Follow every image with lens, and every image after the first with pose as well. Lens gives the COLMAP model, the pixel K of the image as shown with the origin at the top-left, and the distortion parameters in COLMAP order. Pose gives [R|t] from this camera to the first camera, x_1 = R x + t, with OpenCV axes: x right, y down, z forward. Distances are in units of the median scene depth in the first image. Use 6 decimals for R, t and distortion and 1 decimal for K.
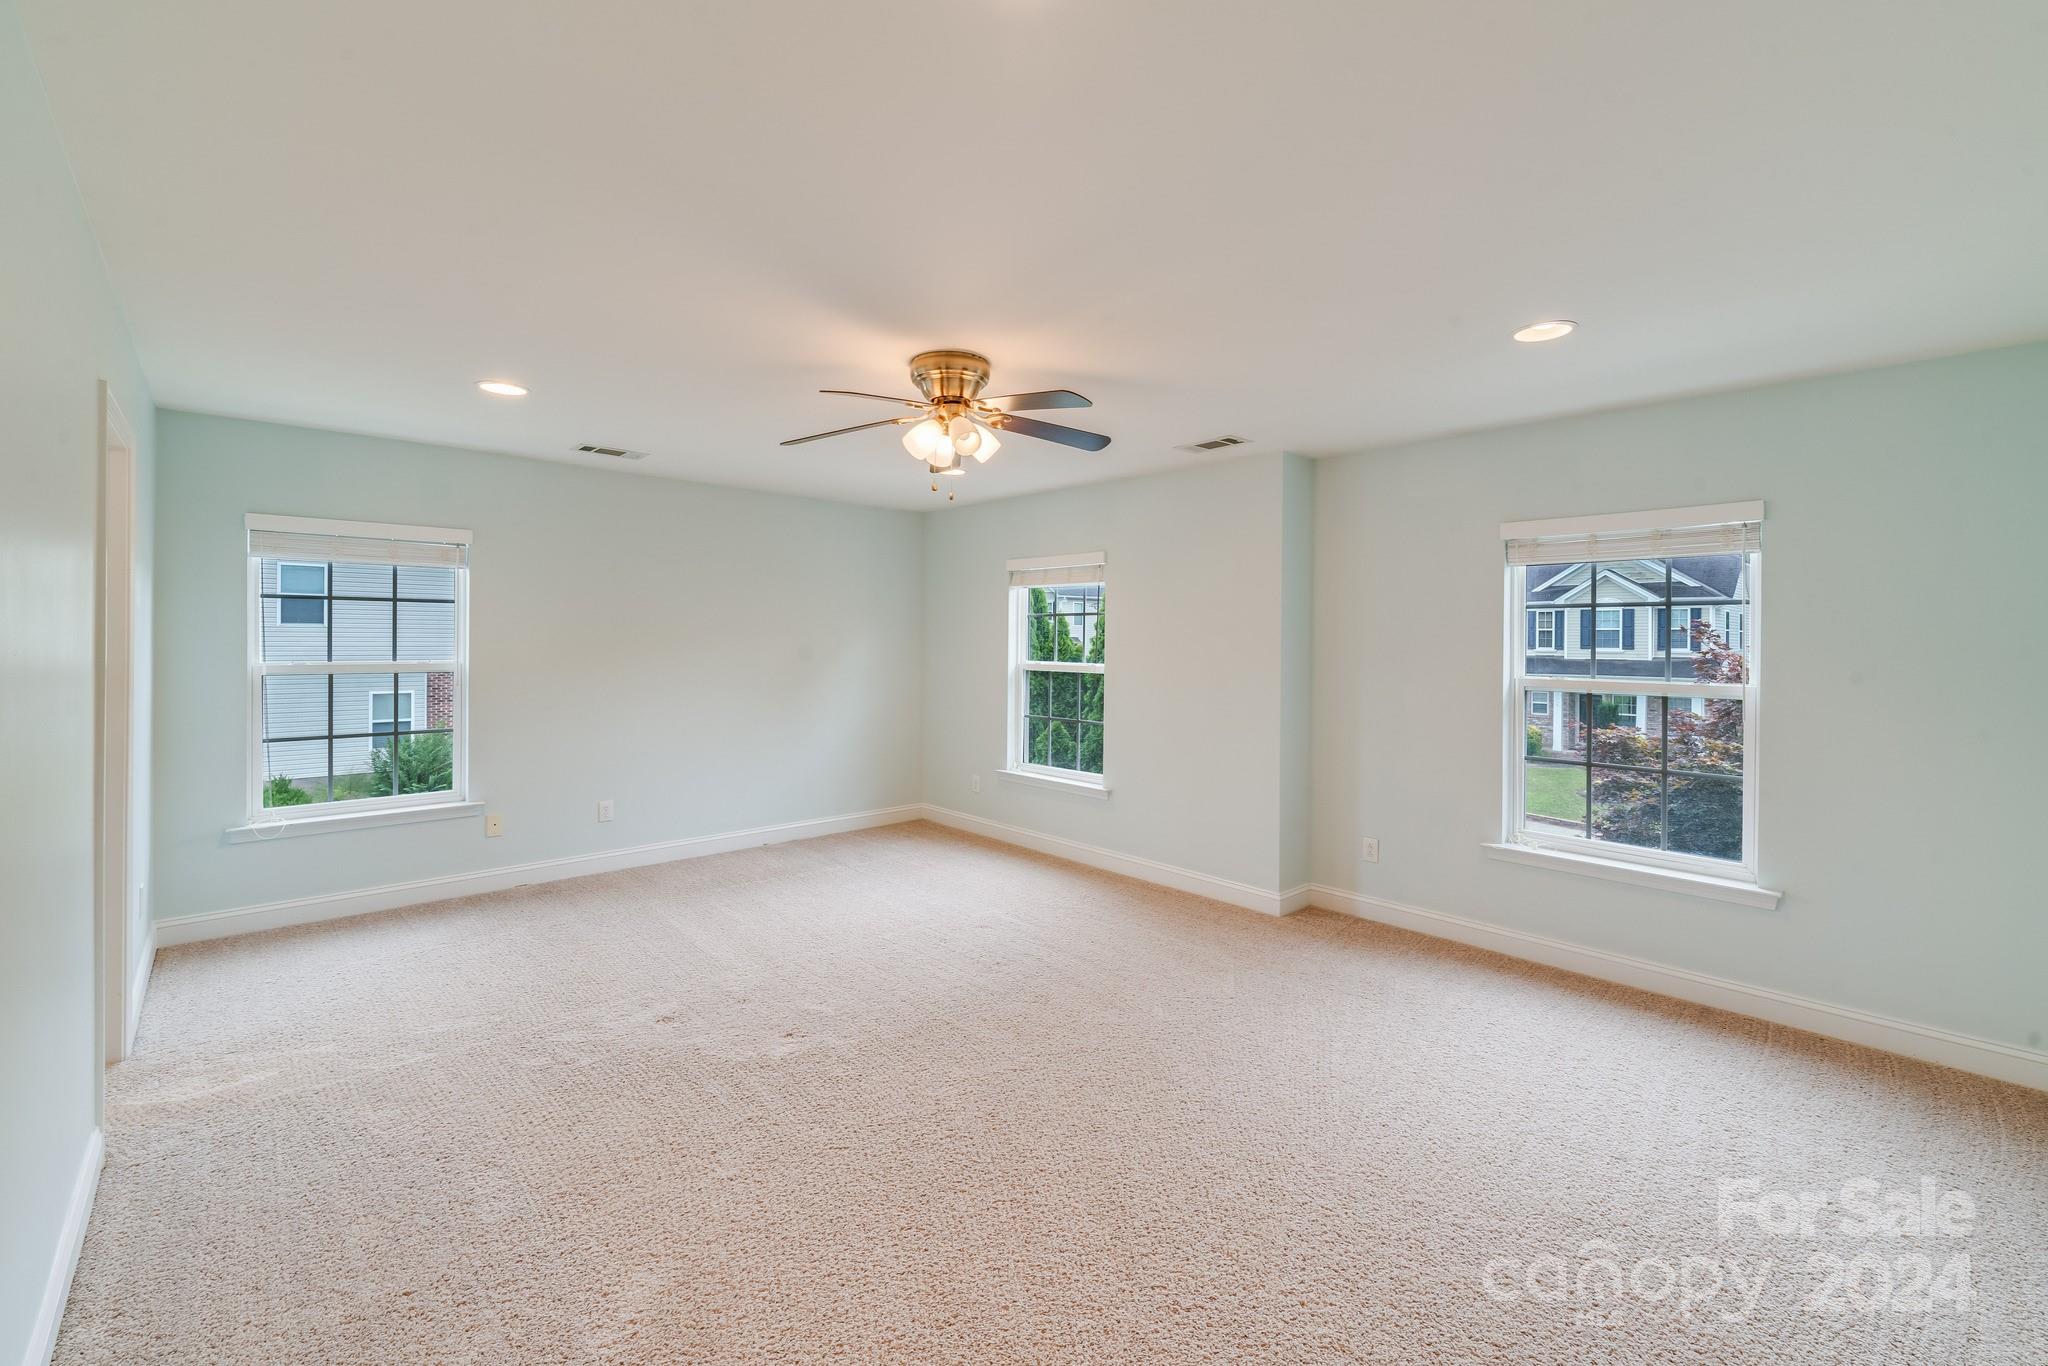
lens RADIAL K [[834.9, 0, 1030.7], [0, 834.9, 642.1], [0, 0, 1]] dist [0.005854, -0.001421]
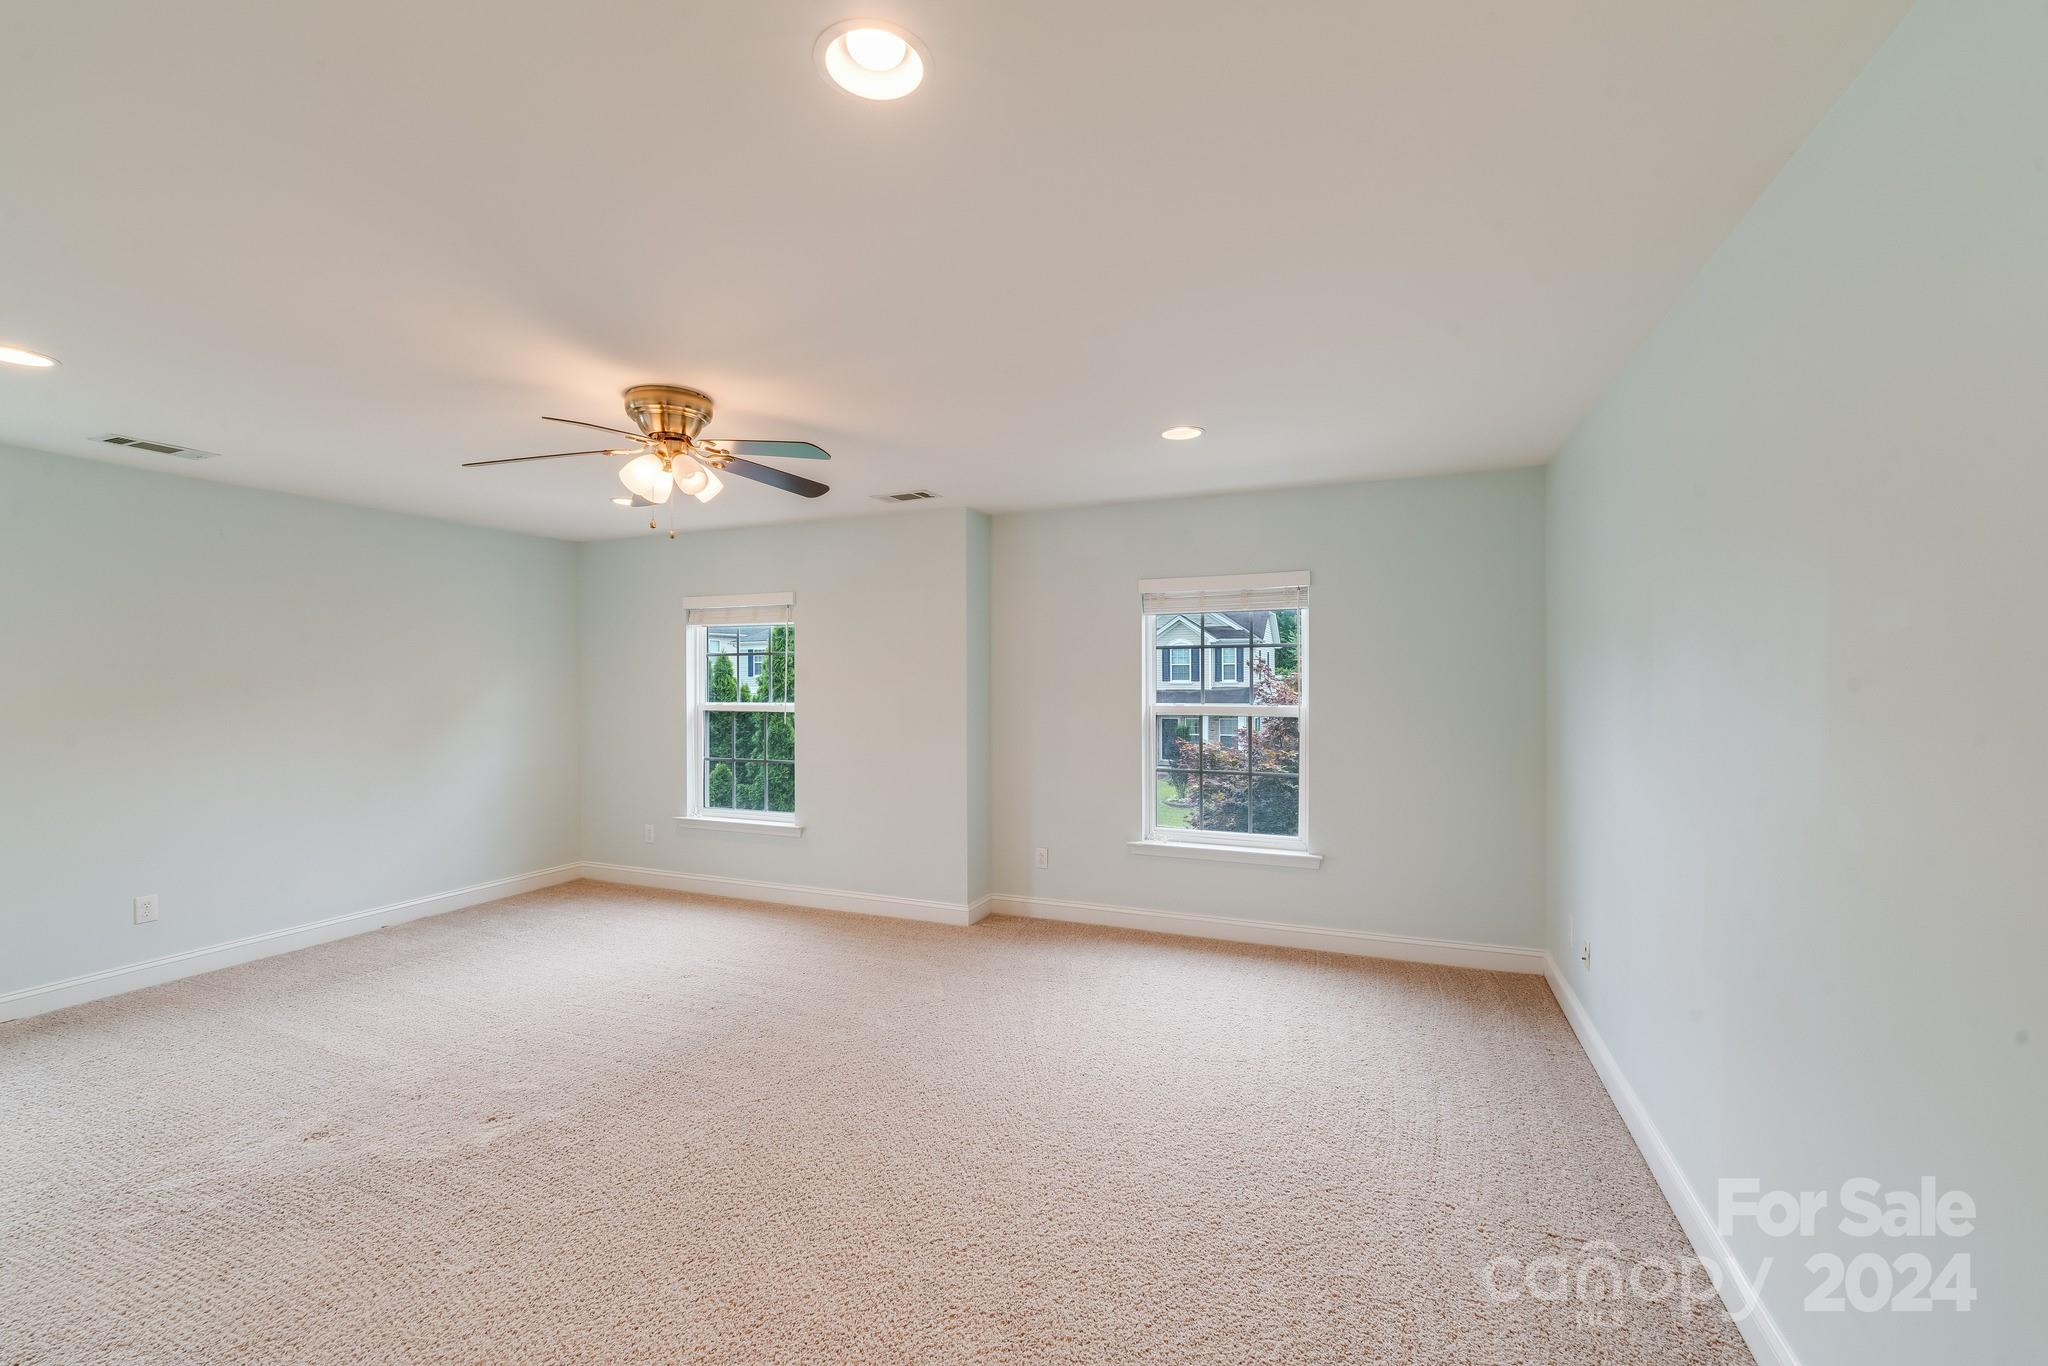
lens RADIAL K [[834.9, 0, 1019.0], [0, 834.9, 683.9], [0, 0, 1]] dist [0.005854, -0.001421]
pose [[0.914180, -0.016217, 0.404985, -0.118968], [0.014409, 0.999868, 0.007514, -0.000982], [-0.405053, -0.001034, 0.914292, -0.058292]]
